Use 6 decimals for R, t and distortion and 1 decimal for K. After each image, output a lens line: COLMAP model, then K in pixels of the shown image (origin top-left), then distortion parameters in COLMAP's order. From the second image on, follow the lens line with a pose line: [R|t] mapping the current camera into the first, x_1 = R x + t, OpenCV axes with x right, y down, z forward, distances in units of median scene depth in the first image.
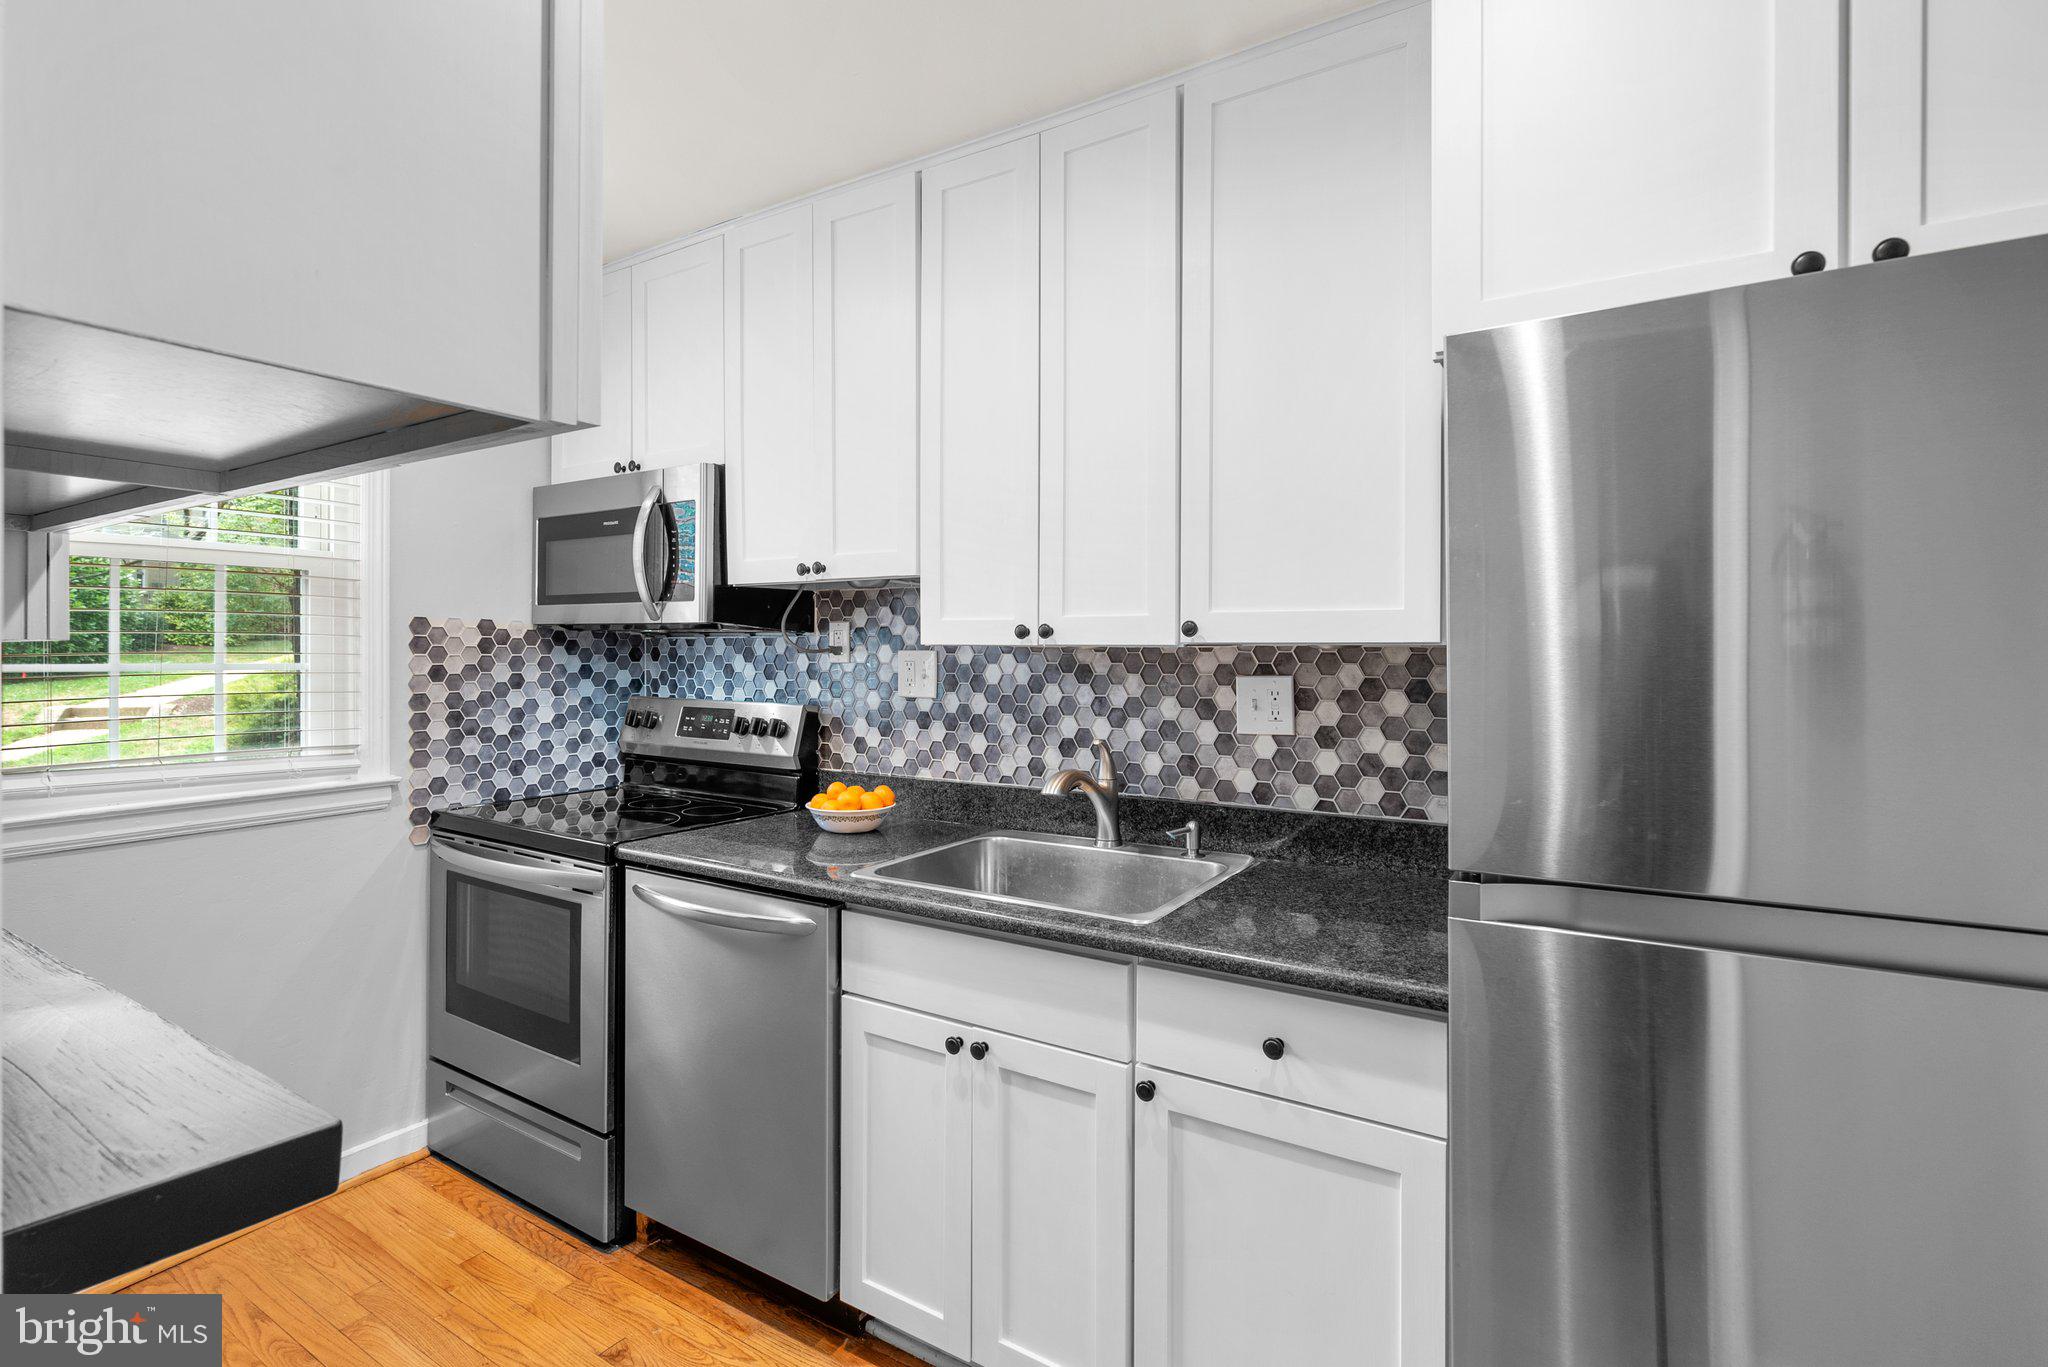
lens RADIAL K [[941.2, 0, 1031.0], [0, 941.2, 661.5], [0, 0, 1]] dist [-0.005133, 0.003091]
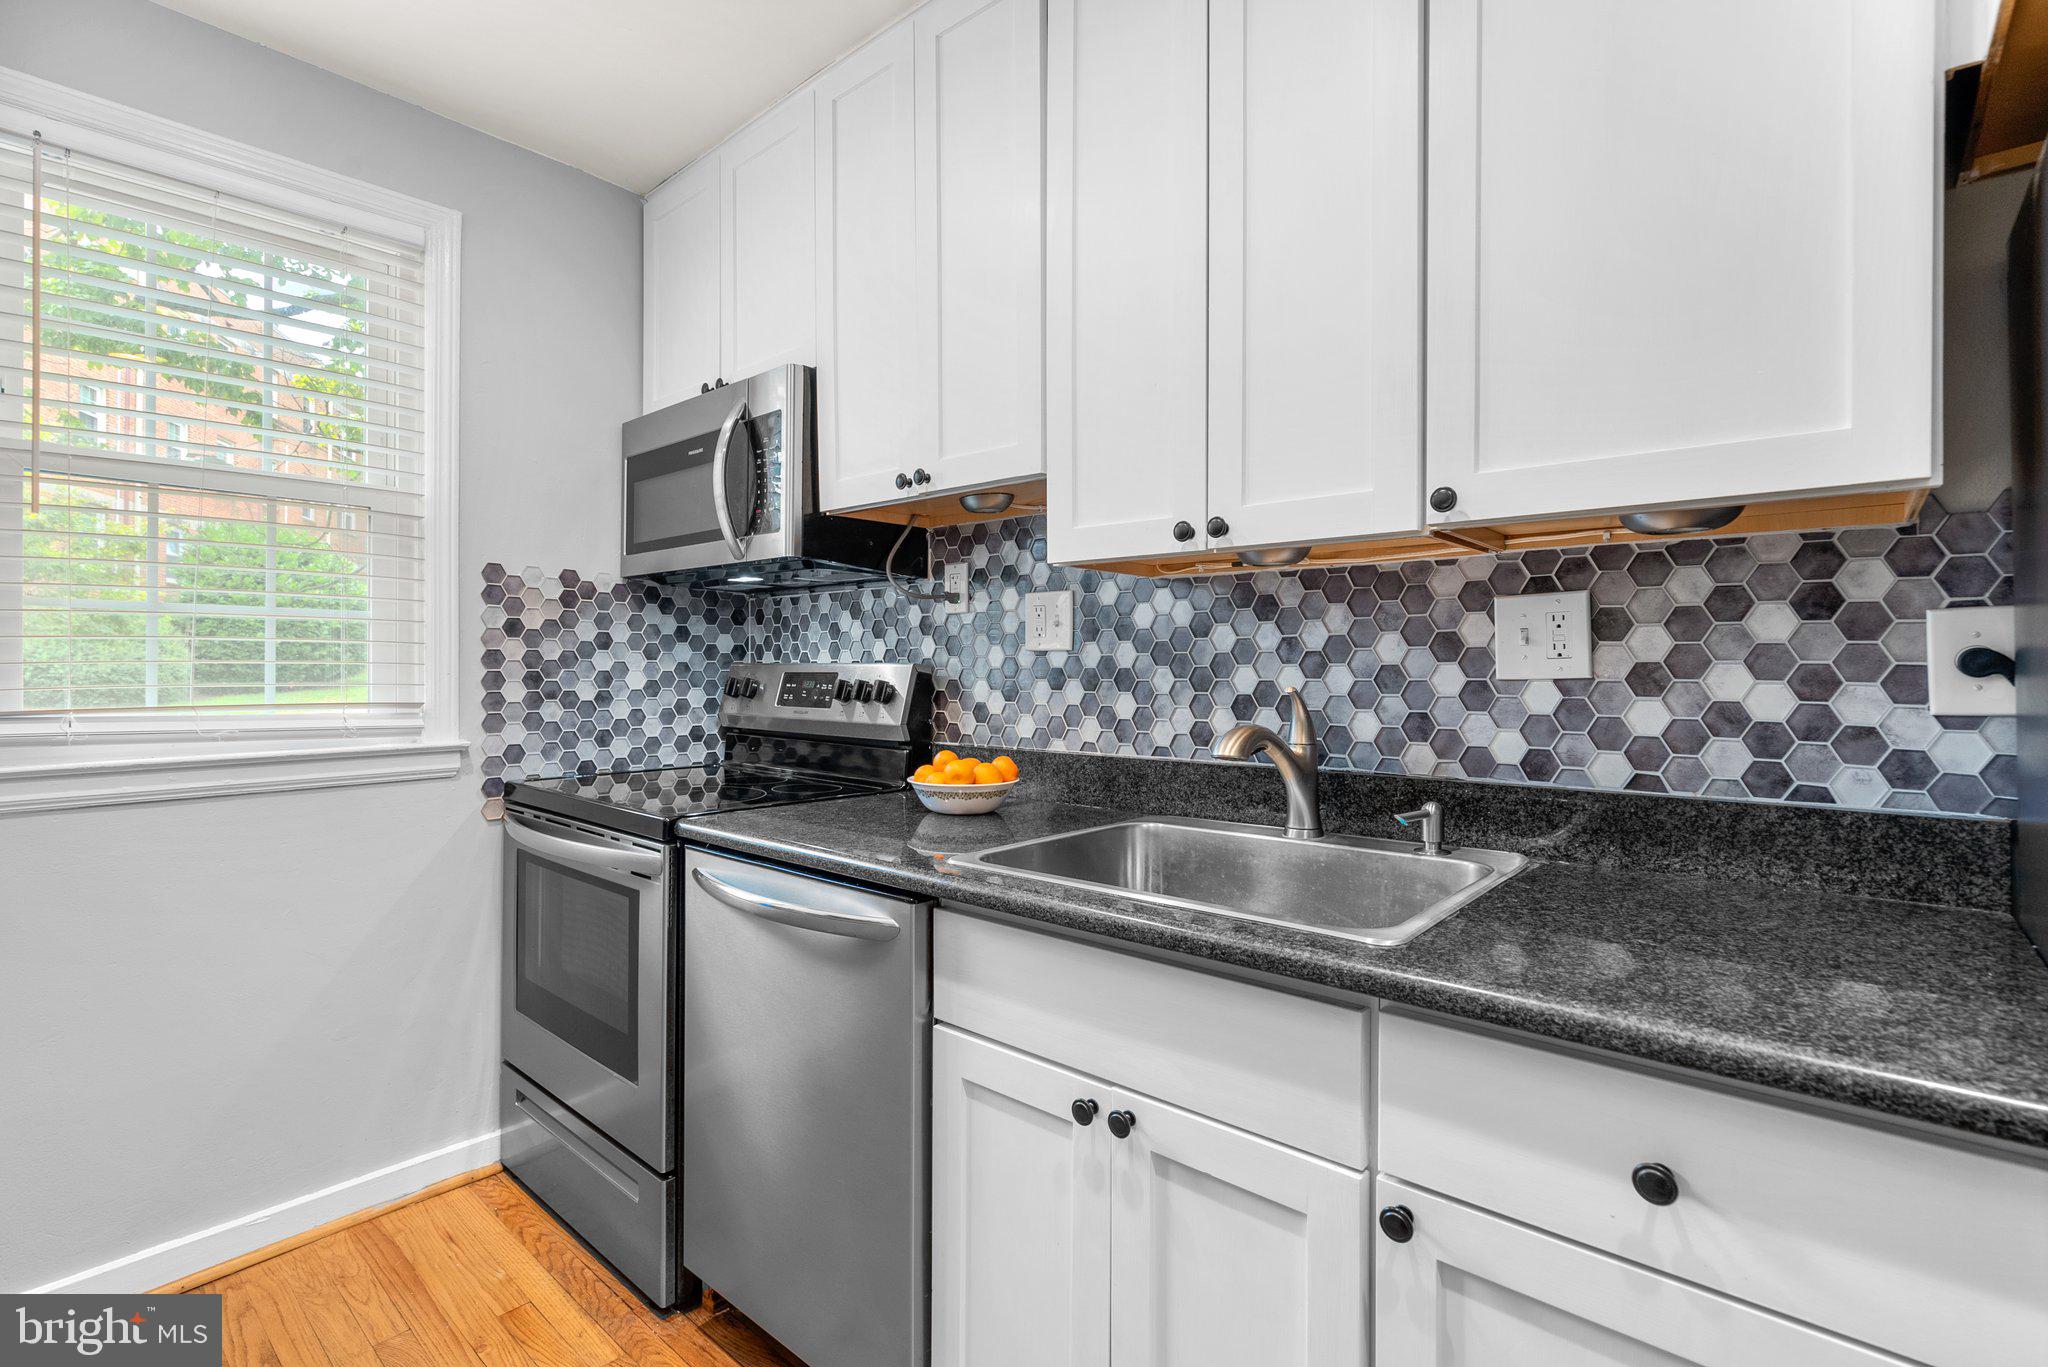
lens RADIAL K [[941.2, 0, 1021.7], [0, 941.2, 673.7], [0, 0, 1]] dist [-0.005133, 0.003091]
pose [[0.985099, -0.001906, -0.171976, -0.006799], [0.001147, 0.999989, -0.004511, 0.072247], [0.171983, 0.004246, 0.985091, 0.245712]]
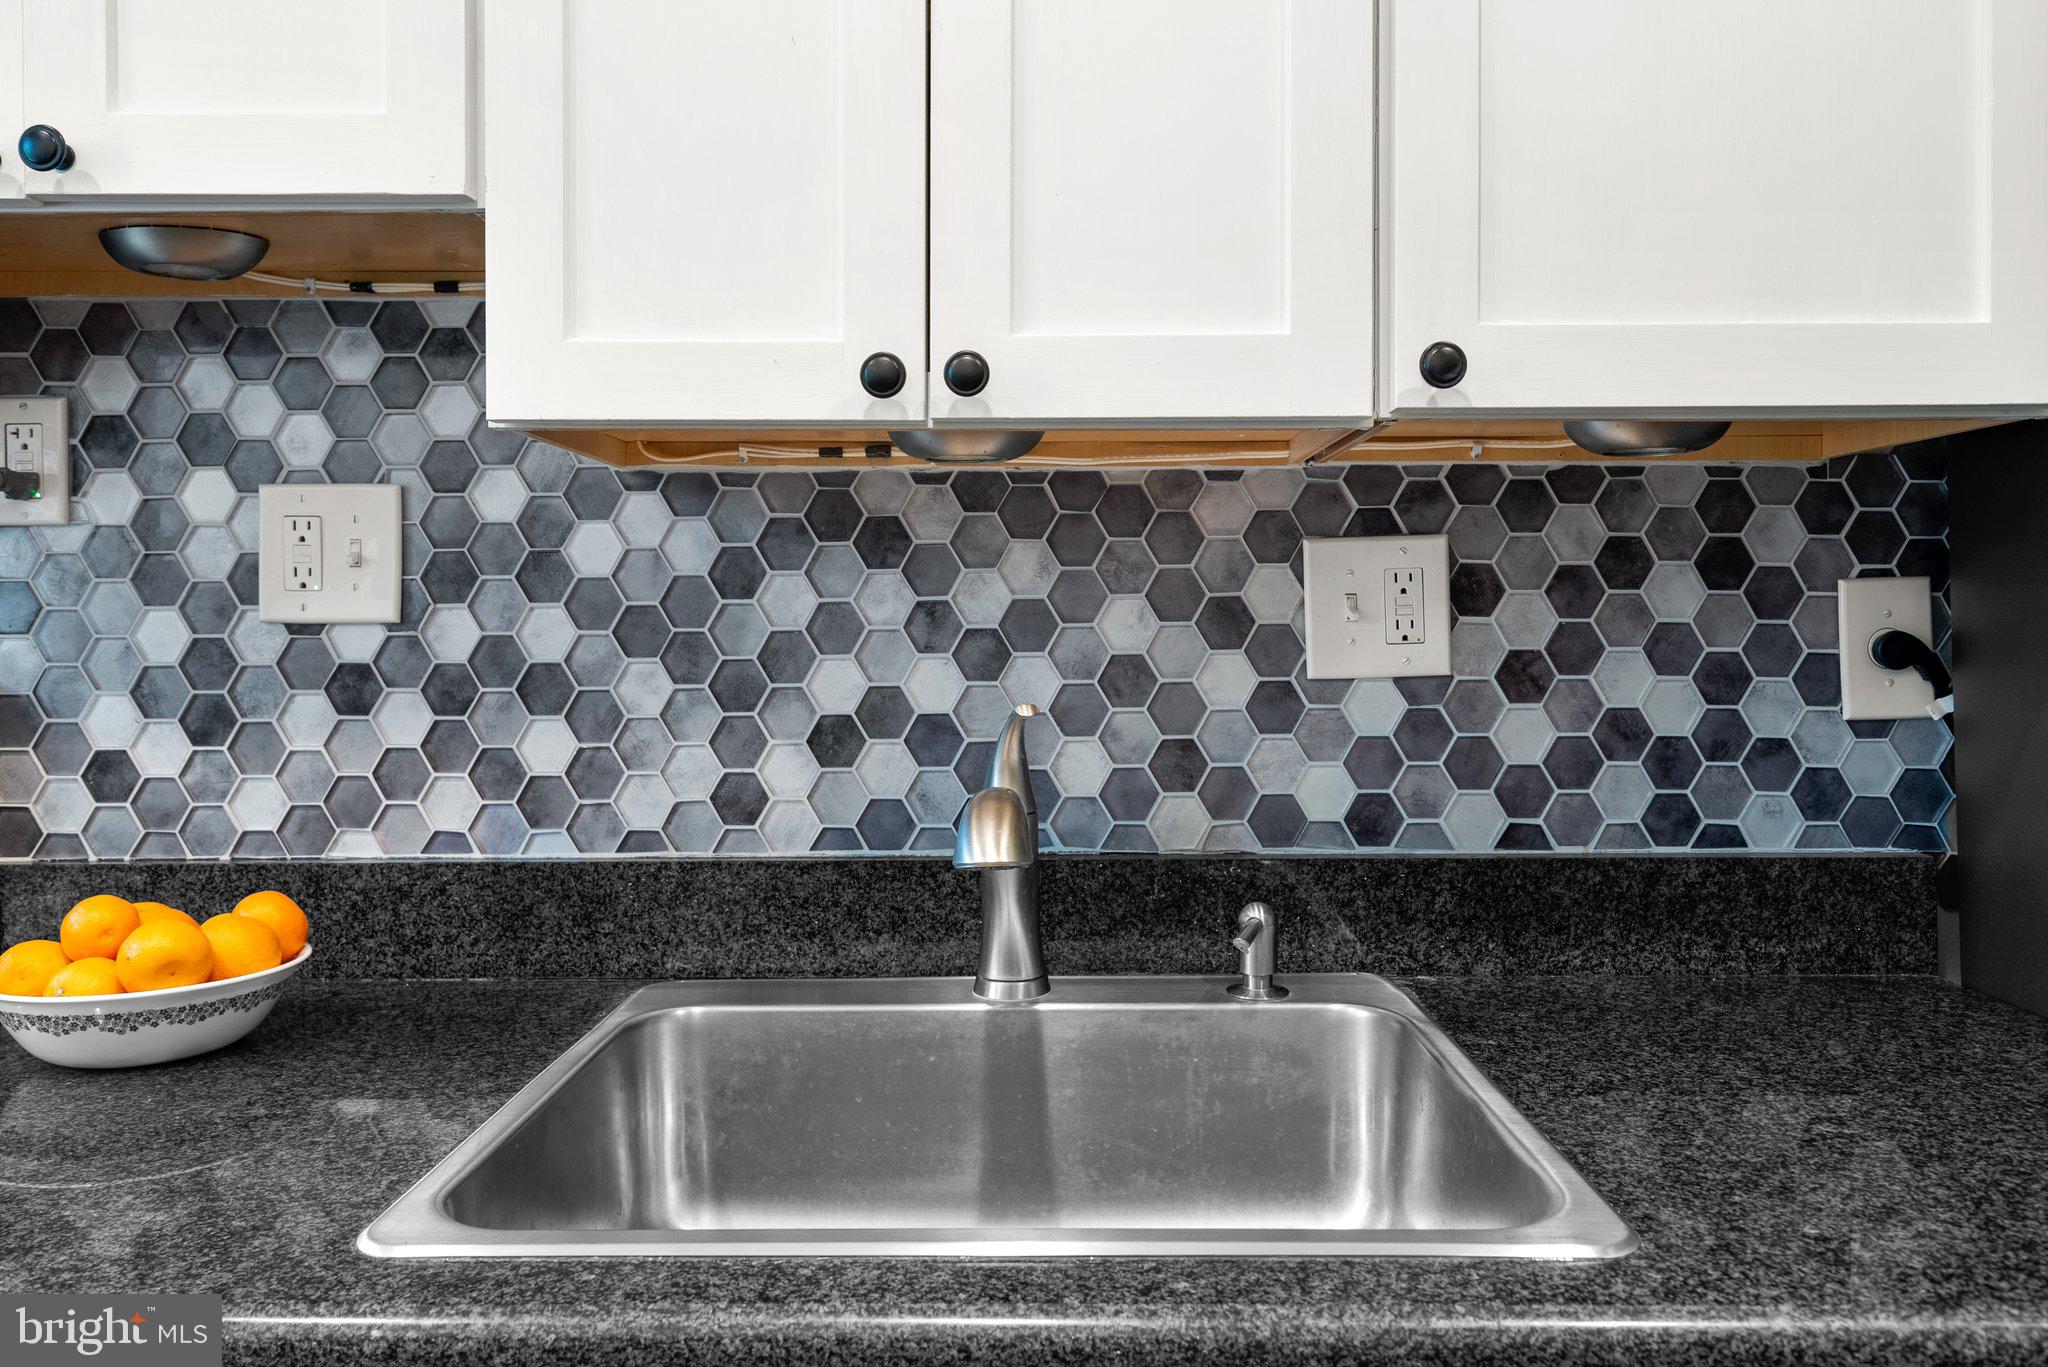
lens RADIAL K [[1501.4, 0, 1033.1], [0, 1501.4, 616.2], [0, 0, 1]] dist [0.002510, 0.008291]
pose [[0.862970, -0.005864, 0.505222, -0.206728], [0.012350, 0.999879, -0.009491, 0.051918], [-0.505105, 0.014430, 0.862937, 0.475582]]
